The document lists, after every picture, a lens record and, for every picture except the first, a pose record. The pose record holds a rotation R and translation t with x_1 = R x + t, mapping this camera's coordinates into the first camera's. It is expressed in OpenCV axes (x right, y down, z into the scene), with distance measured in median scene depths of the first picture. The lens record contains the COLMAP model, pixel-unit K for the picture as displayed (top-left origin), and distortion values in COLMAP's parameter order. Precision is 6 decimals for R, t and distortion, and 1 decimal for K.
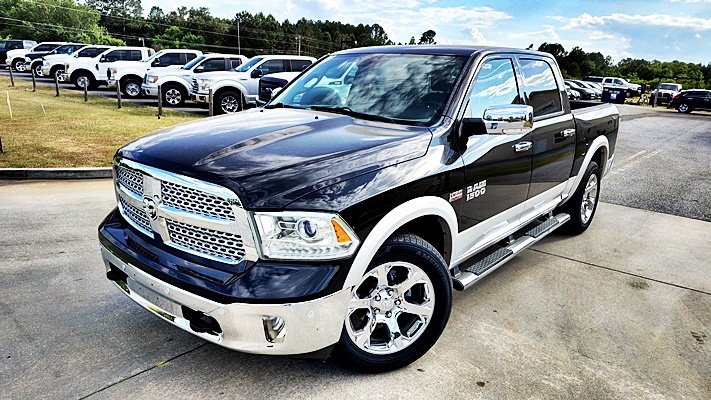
lens RADIAL K [[487.2, 0, 355.5], [0, 487.2, 200.0], [0, 0, 1]] dist [0.069534, -0.085687]
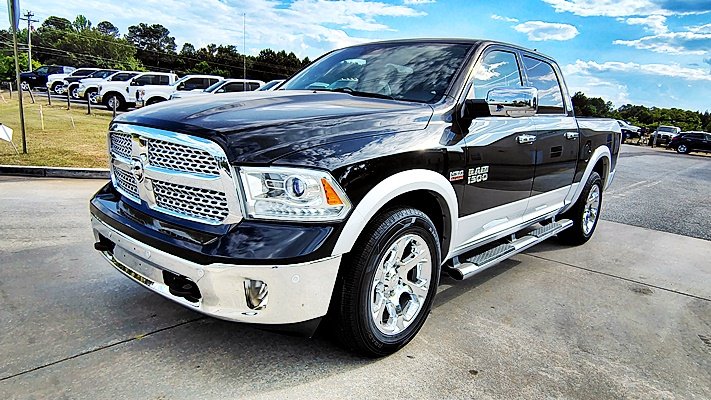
lens RADIAL K [[469.9, 0, 355.5], [0, 469.9, 200.0], [0, 0, 1]] dist [-0.006812, 0.004231]
pose [[0.998491, 0.051225, -0.019774, 0.024975], [-0.052453, 0.996335, -0.067570, 0.093766], [0.016240, 0.068505, 0.997519, 0.068280]]
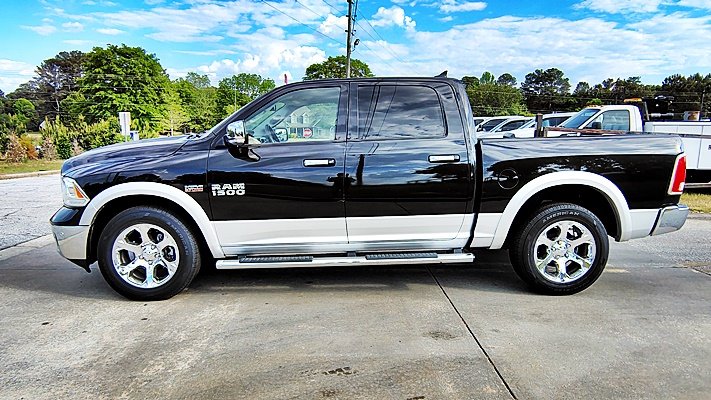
lens RADIAL K [[469.9, 0, 355.5], [0, 469.9, 200.0], [0, 0, 1]] dist [-0.006812, 0.004231]
pose [[0.678107, 0.076289, -0.730994, 1.215643], [-0.172547, 0.983325, -0.057440, 0.018043], [0.714422, 0.165082, 0.679963, 0.366849]]
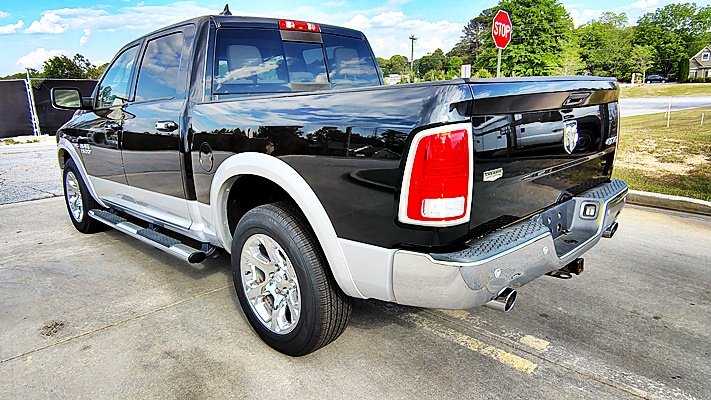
lens RADIAL K [[469.9, 0, 355.5], [0, 469.9, 200.0], [0, 0, 1]] dist [-0.006812, 0.004231]
pose [[-0.091852, 0.202433, -0.974979, 1.385584], [-0.222033, 0.950304, 0.218228, -0.316678], [0.970703, 0.236522, -0.042340, 1.662310]]
